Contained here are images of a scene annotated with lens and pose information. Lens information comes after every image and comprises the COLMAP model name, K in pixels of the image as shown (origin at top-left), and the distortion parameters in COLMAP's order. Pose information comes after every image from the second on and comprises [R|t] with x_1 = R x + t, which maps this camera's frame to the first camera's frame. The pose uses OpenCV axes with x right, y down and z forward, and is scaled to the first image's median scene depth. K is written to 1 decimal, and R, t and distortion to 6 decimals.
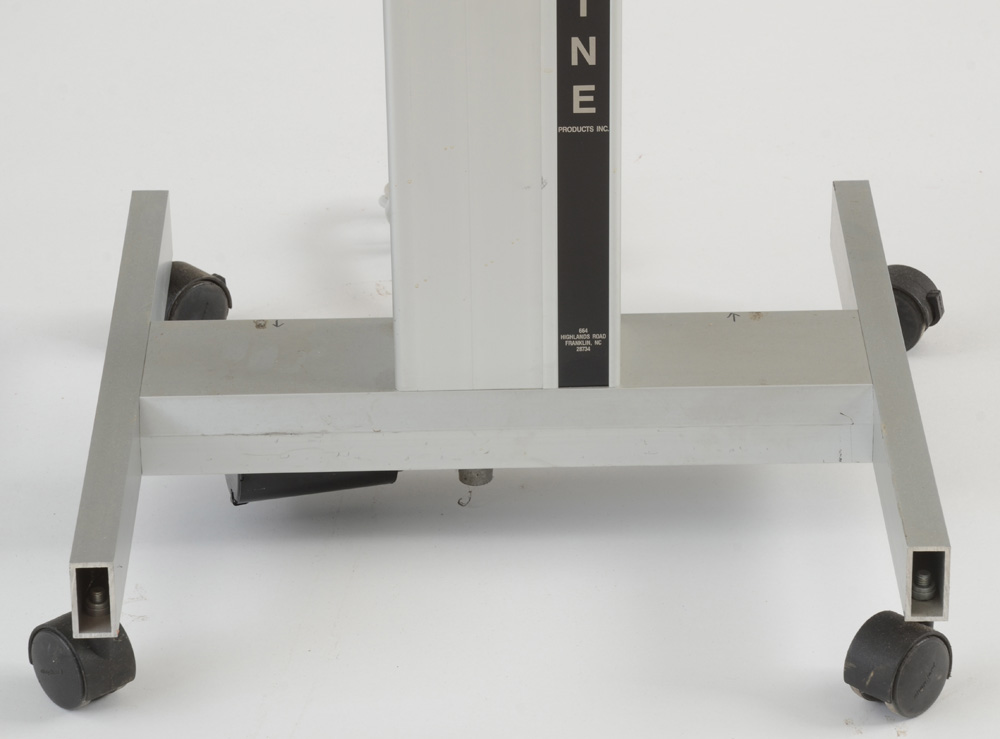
lens RADIAL K [[4105.8, 0, 546.9], [0, 4105.8, 369.4], [0, 0, 1]] dist [1.061514, 3.252871]
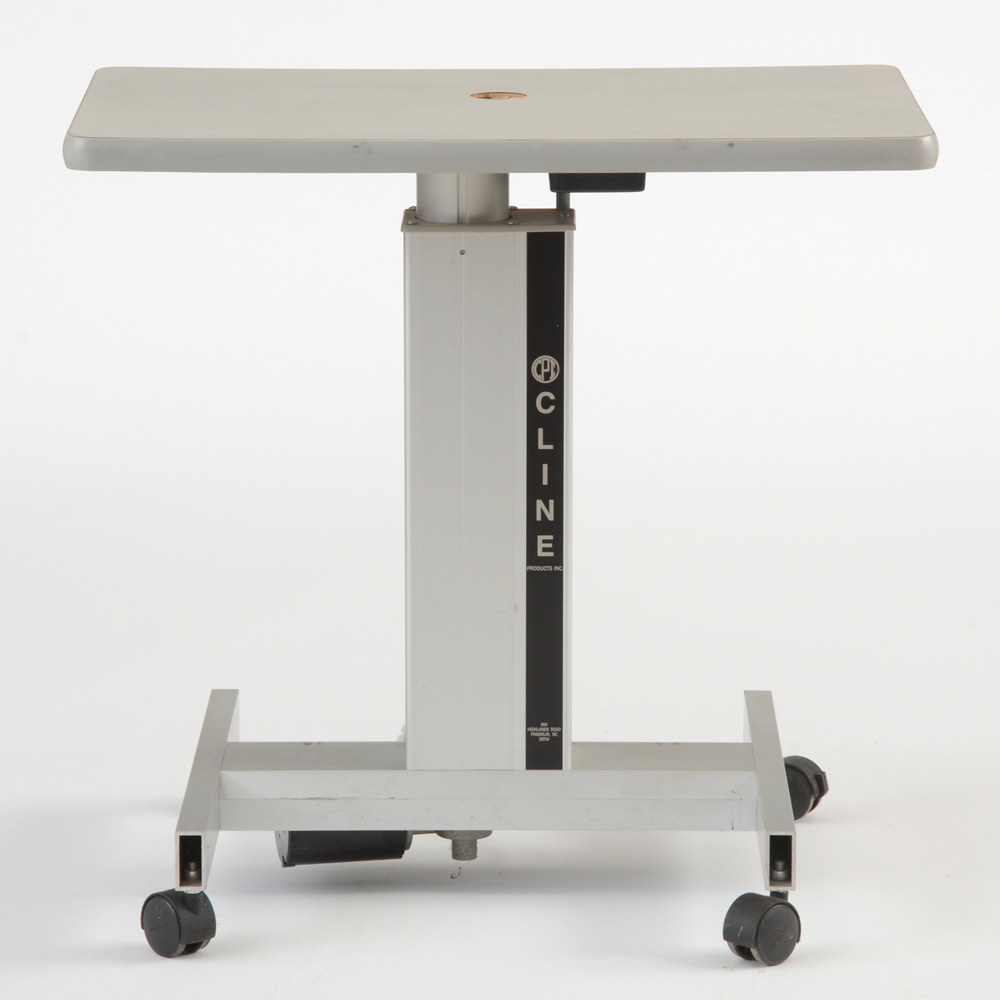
lens RADIAL K [[5836.0, 0, 524.9], [0, 5836.0, 500.4], [0, 0, 1]] dist [1.290127, -10.335317]
pose [[0.999668, 0.012481, -0.022527, 0.045948], [-0.018156, 0.961910, -0.272763, 0.455506], [0.018265, 0.273082, 0.961817, -0.904988]]
